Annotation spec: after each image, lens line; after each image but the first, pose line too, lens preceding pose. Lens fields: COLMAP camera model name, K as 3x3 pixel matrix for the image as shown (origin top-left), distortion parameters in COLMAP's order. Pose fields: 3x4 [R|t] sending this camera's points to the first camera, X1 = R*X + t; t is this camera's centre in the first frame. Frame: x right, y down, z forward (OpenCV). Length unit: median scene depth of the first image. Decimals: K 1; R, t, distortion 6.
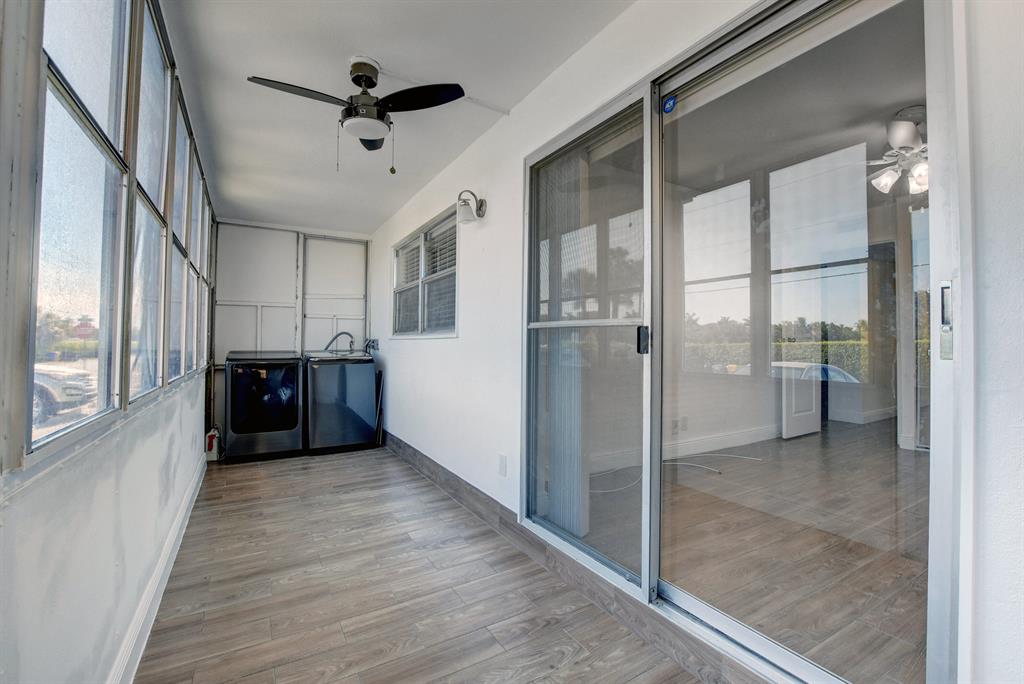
lens RADIAL K [[450.6, 0, 503.9], [0, 450.6, 335.2], [0, 0, 1]] dist [-0.030054, 0.002023]
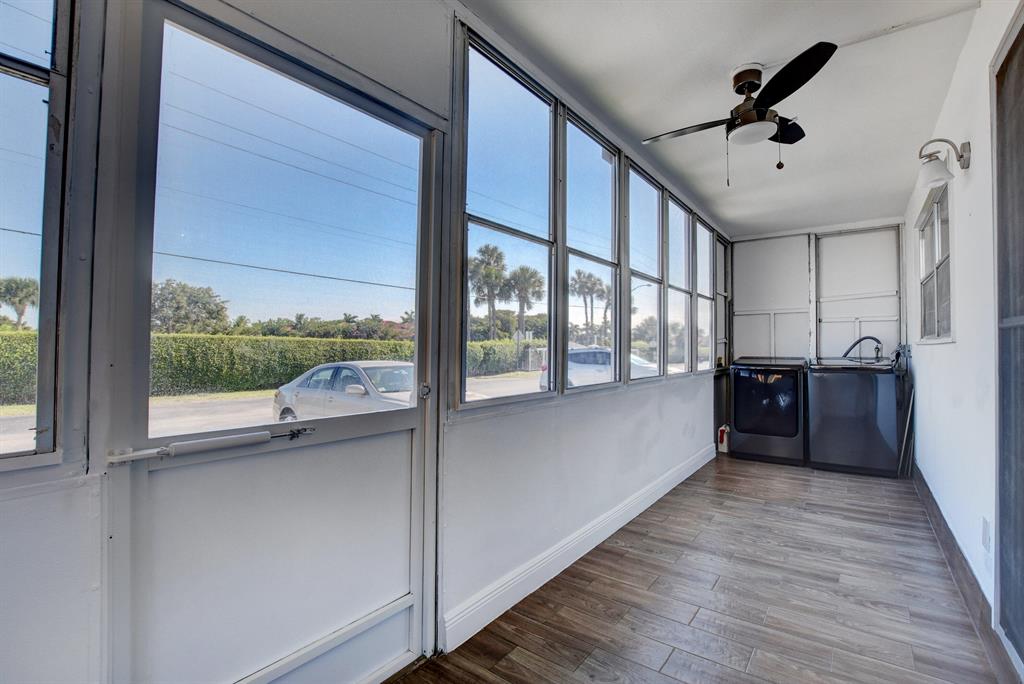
lens RADIAL K [[450.6, 0, 530.8], [0, 450.6, 341.0], [0, 0, 1]] dist [-0.030054, 0.002023]
pose [[0.402923, -0.014948, -0.915112, 0.287849], [0.016399, 0.999824, -0.009111, -0.002943], [0.915087, -0.011336, 0.403098, 0.115268]]
